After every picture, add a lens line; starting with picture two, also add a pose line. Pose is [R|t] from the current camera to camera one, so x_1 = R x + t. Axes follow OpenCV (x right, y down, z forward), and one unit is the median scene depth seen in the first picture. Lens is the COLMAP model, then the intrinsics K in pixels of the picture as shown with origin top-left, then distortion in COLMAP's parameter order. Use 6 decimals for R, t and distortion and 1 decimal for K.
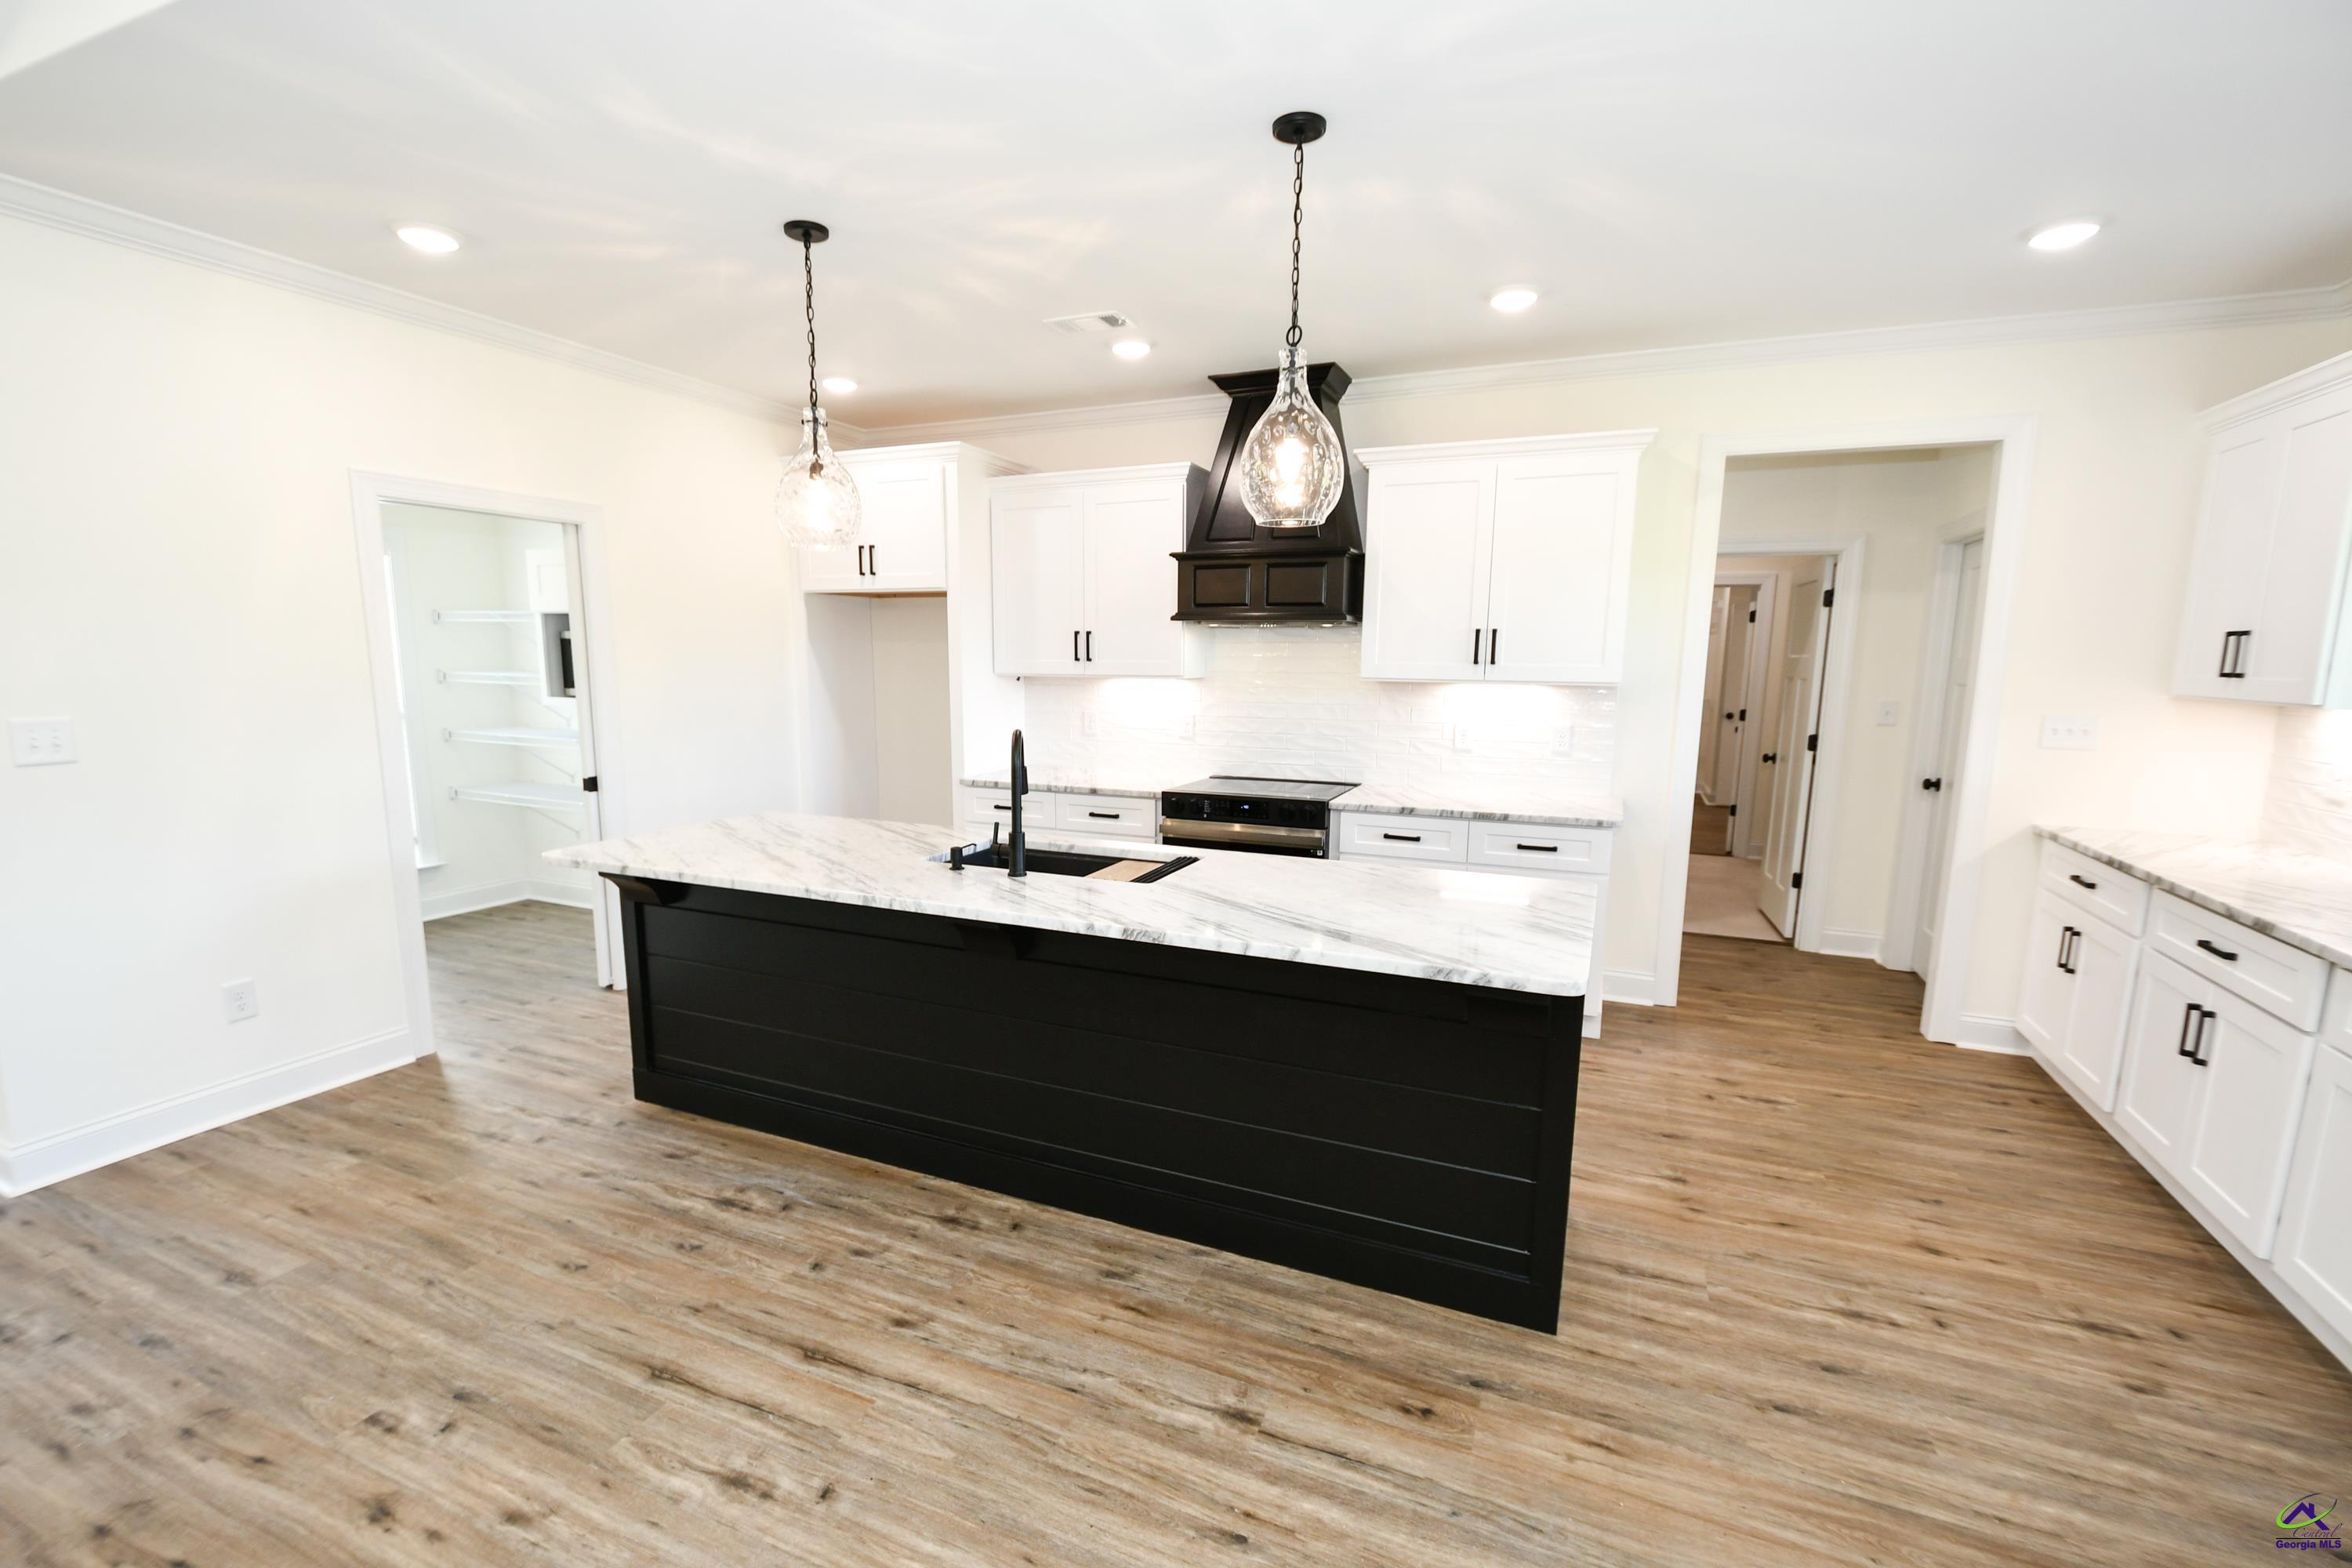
lens RADIAL K [[1031.2, 0, 1148.9], [0, 1031.2, 816.1], [0, 0, 1]] dist [0.006911, -0.007019]
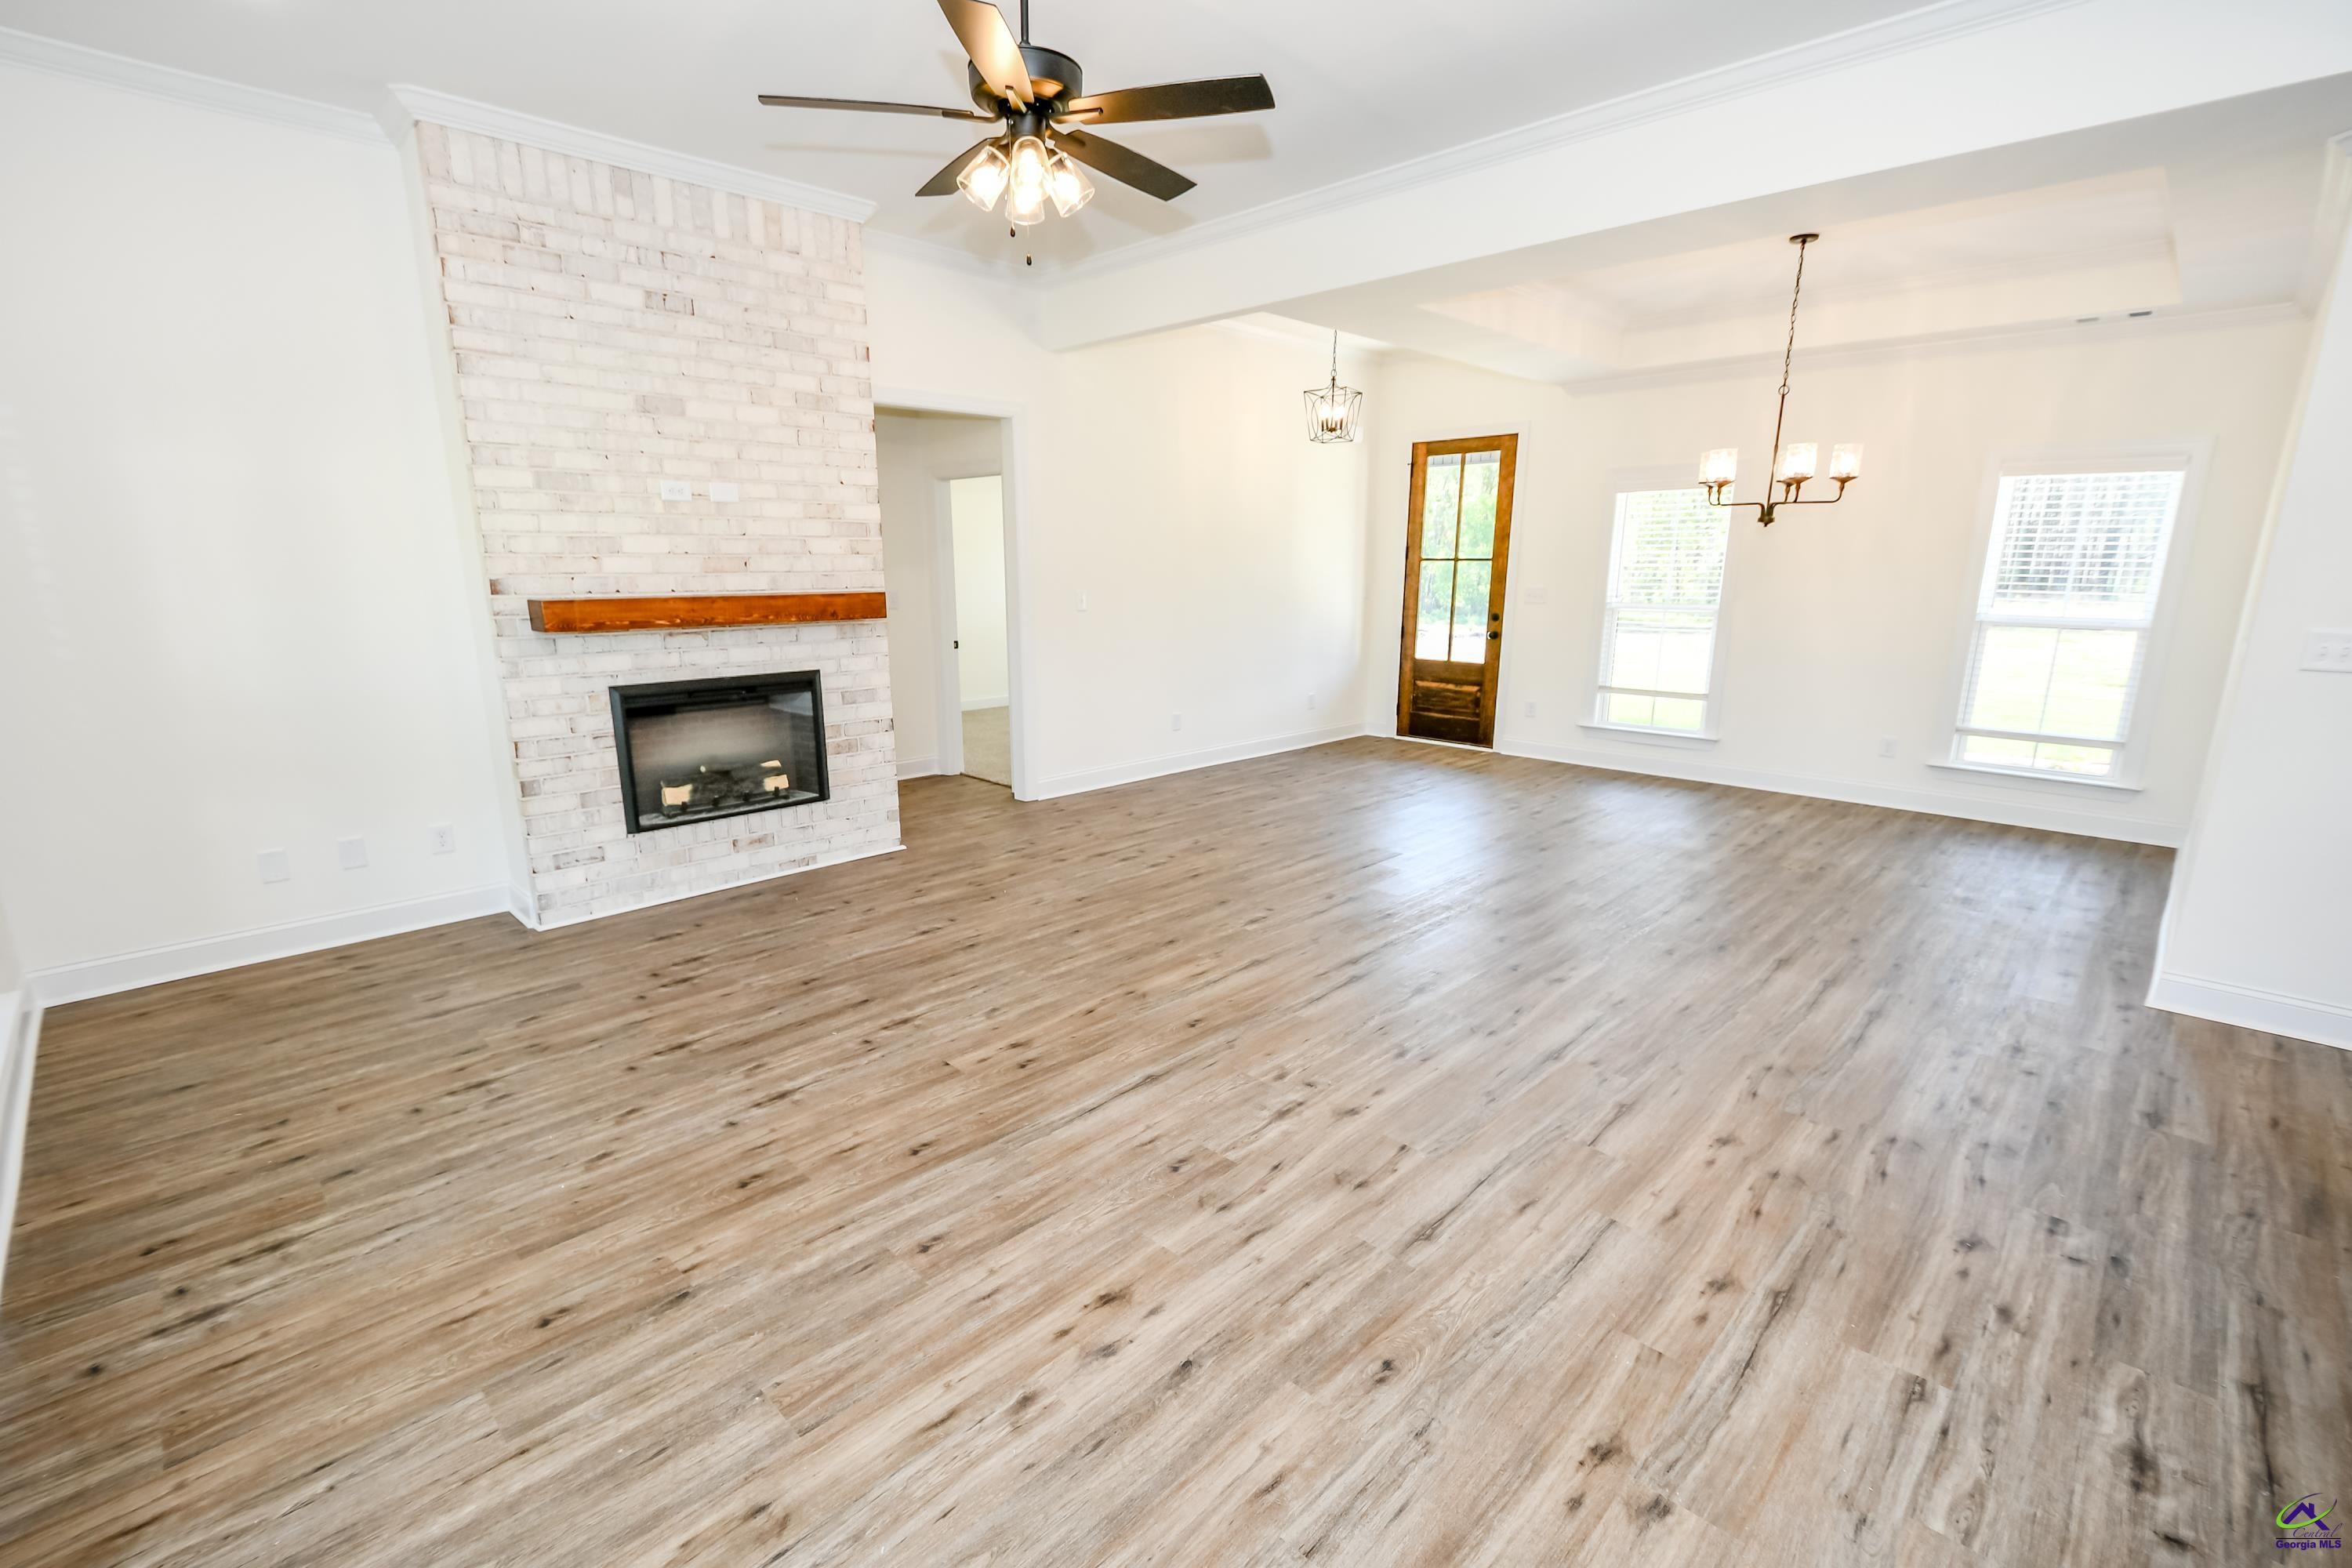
lens RADIAL K [[1024.1, 0, 1160.7], [0, 1024.1, 810.1], [0, 0, 1]] dist [-0.000855, -0.001094]
pose [[-0.363034, 0.214279, -0.906802, 0.449843], [-0.153109, 0.946251, 0.284897, -0.033504], [0.919110, 0.242267, -0.310714, 0.223949]]
